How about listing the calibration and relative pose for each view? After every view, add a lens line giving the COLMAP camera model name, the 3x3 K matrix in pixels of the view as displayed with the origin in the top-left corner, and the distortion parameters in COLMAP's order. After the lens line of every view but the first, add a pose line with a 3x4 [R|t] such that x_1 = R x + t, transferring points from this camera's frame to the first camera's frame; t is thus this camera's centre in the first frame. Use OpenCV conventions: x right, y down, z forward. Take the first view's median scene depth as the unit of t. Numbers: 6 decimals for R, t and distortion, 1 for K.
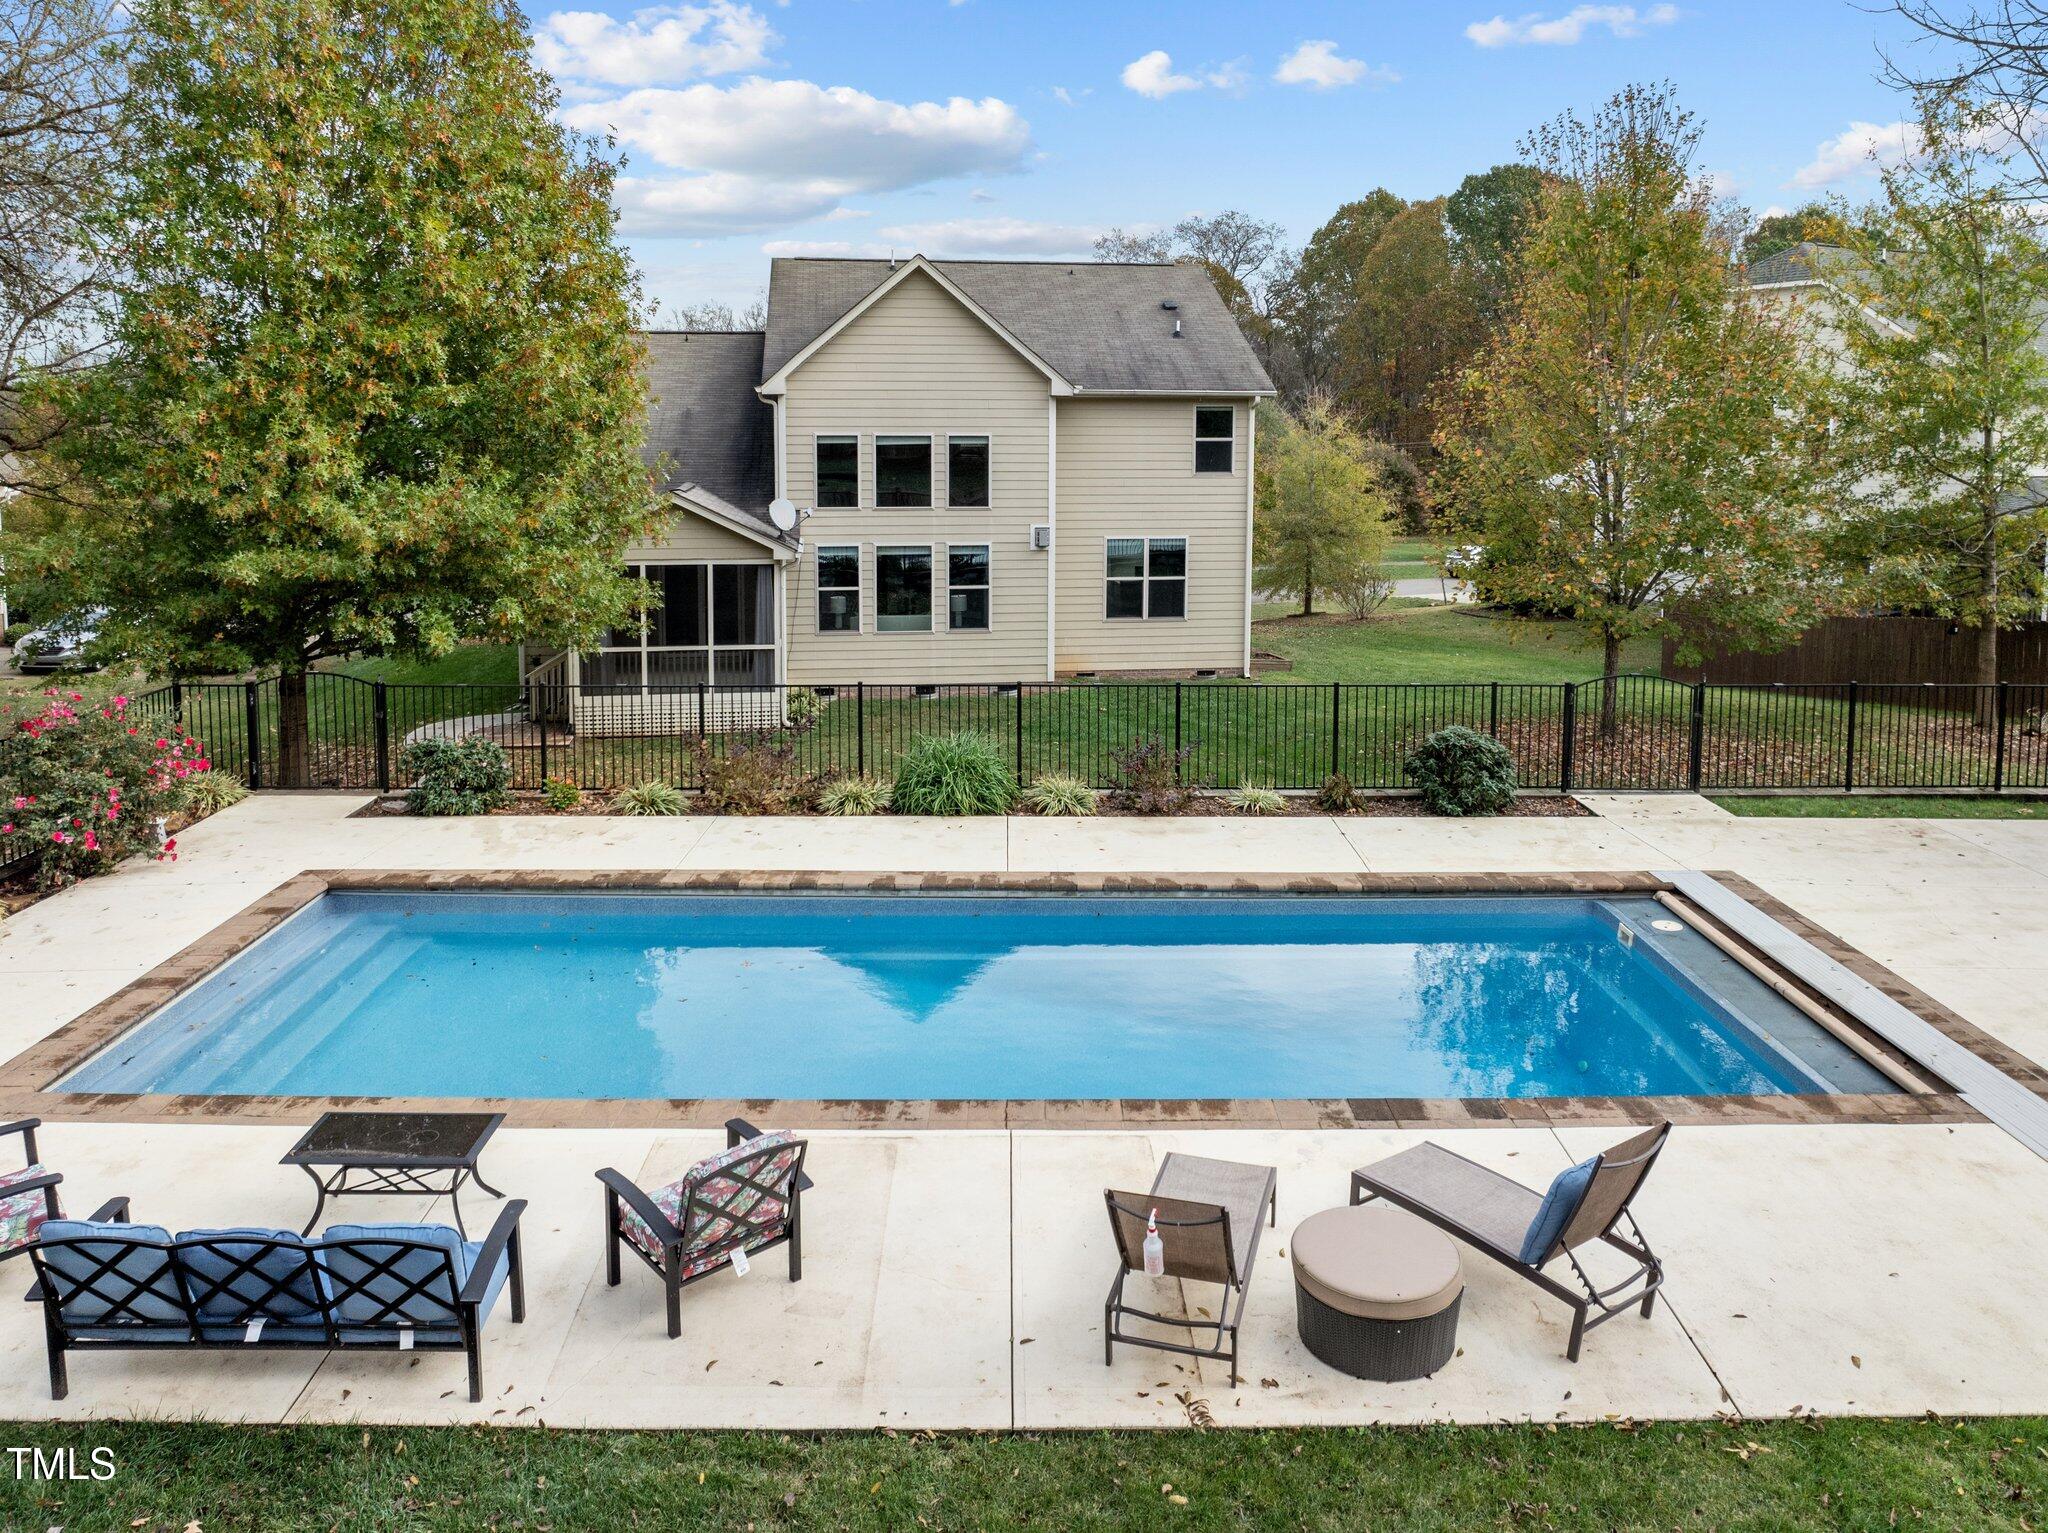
lens RADIAL K [[1517.8, 0, 1022.5], [0, 1517.8, 571.4], [0, 0, 1]] dist [-0.031500, 0.001023]
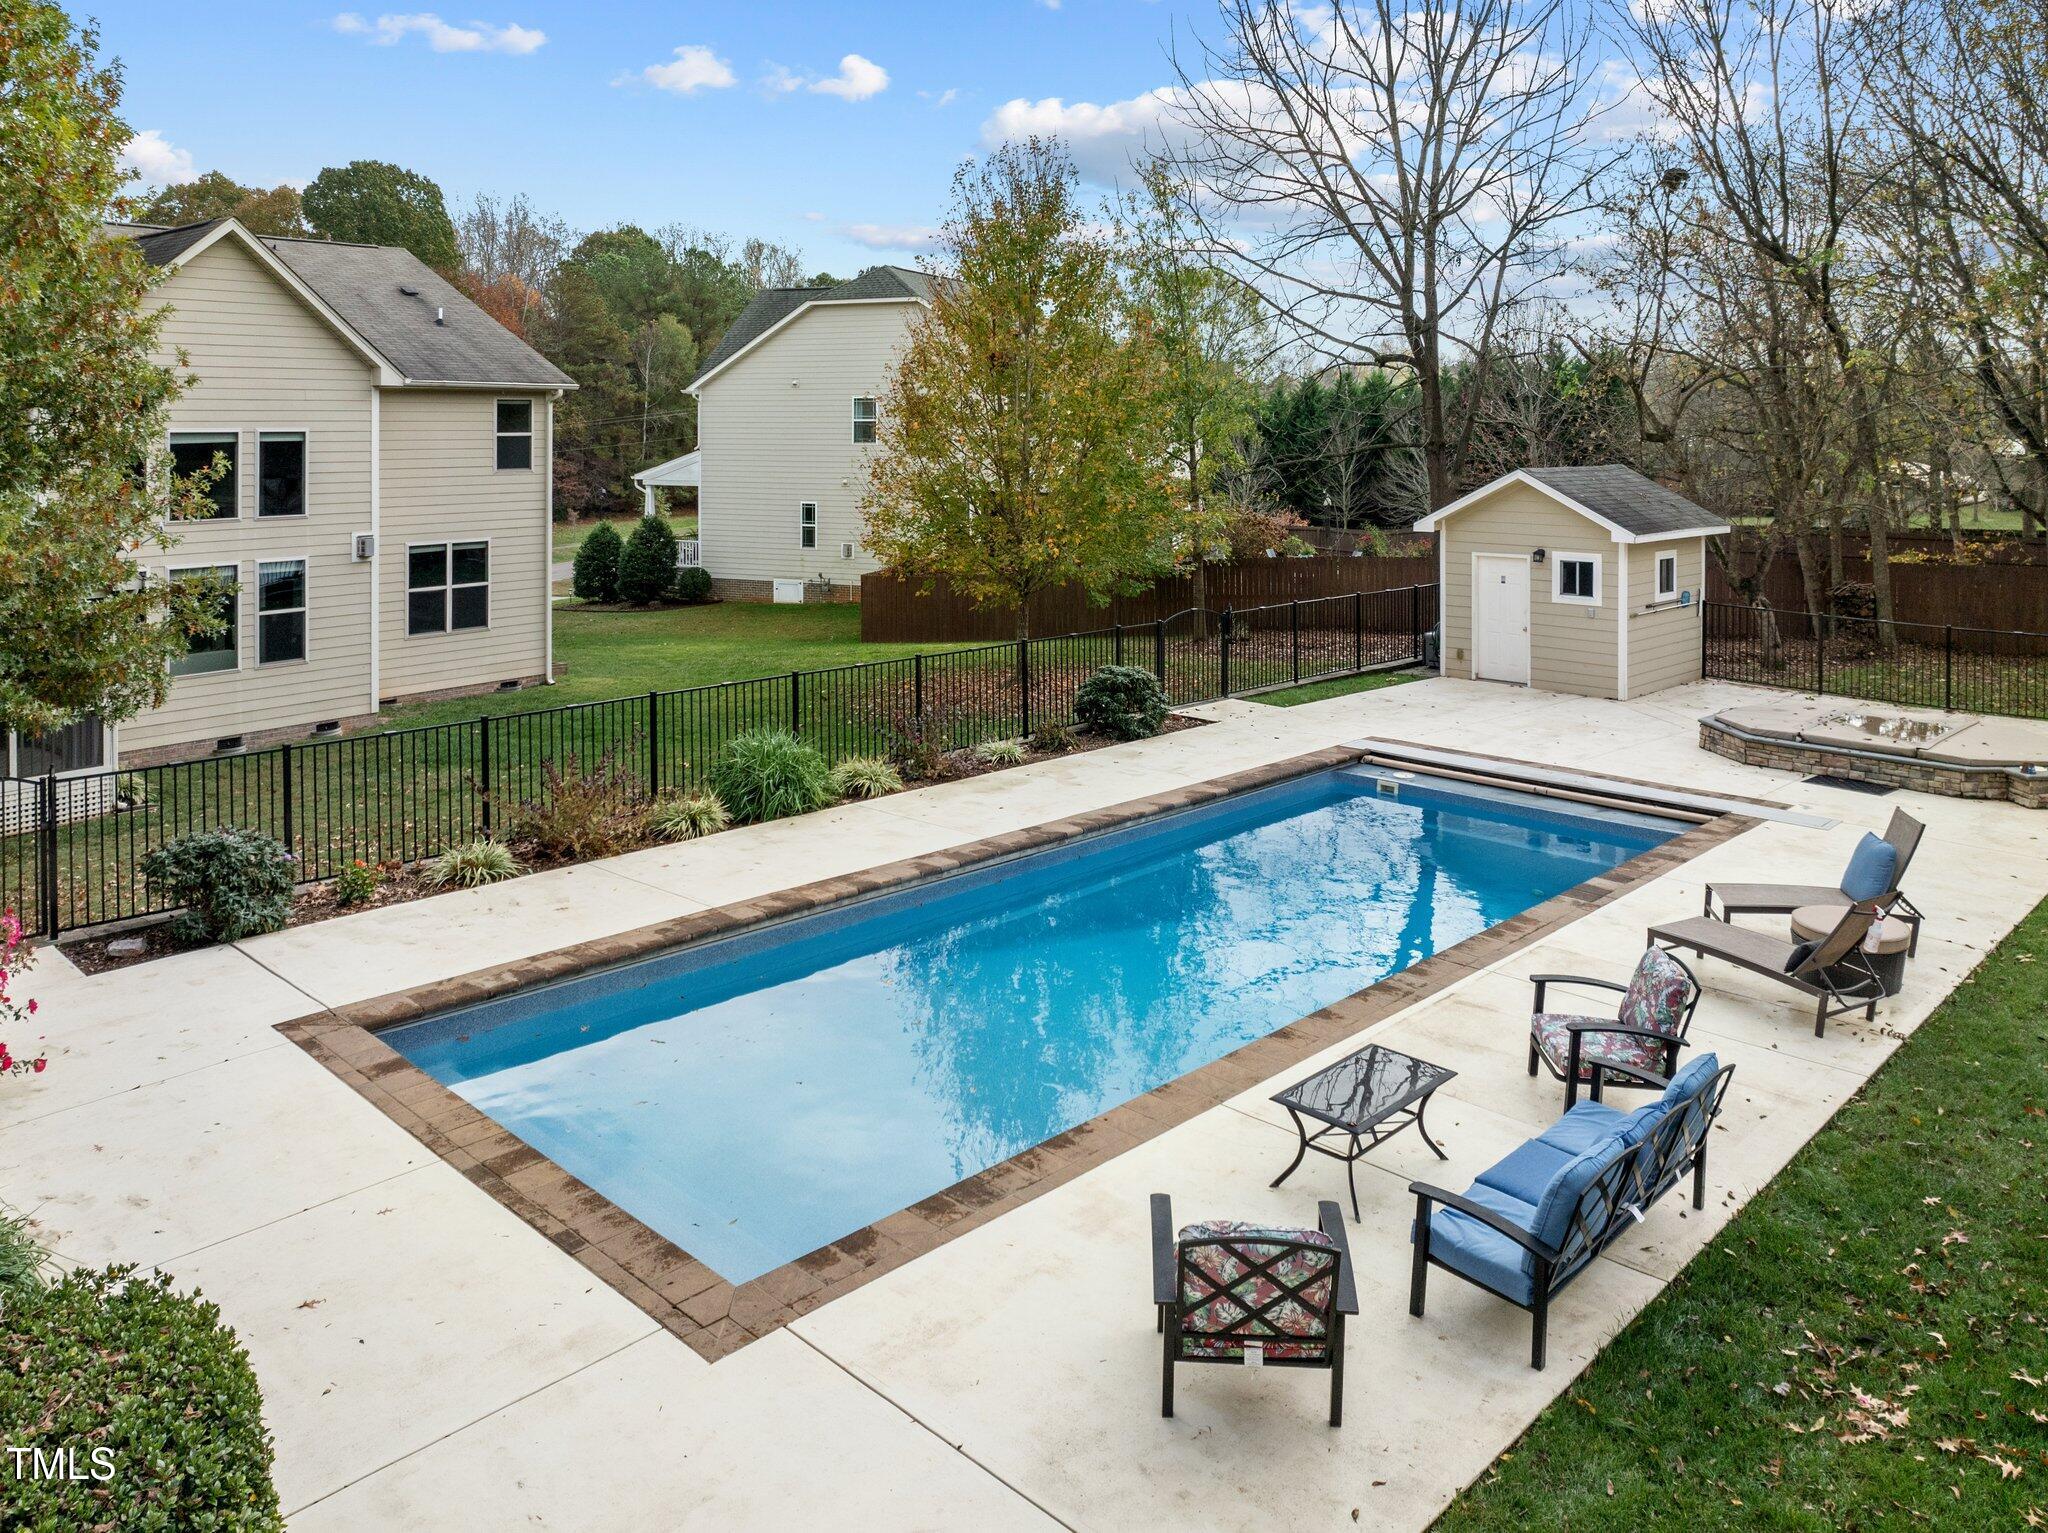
lens RADIAL K [[1549.4, 0, 1018.6], [0, 1549.4, 460.9], [0, 0, 1]] dist [-0.035974, -0.008969]
pose [[0.708383, -0.019952, 0.705547, -0.354903], [0.074214, 0.996165, -0.046341, -0.002910], [-0.701916, 0.085189, 0.707147, 0.109133]]
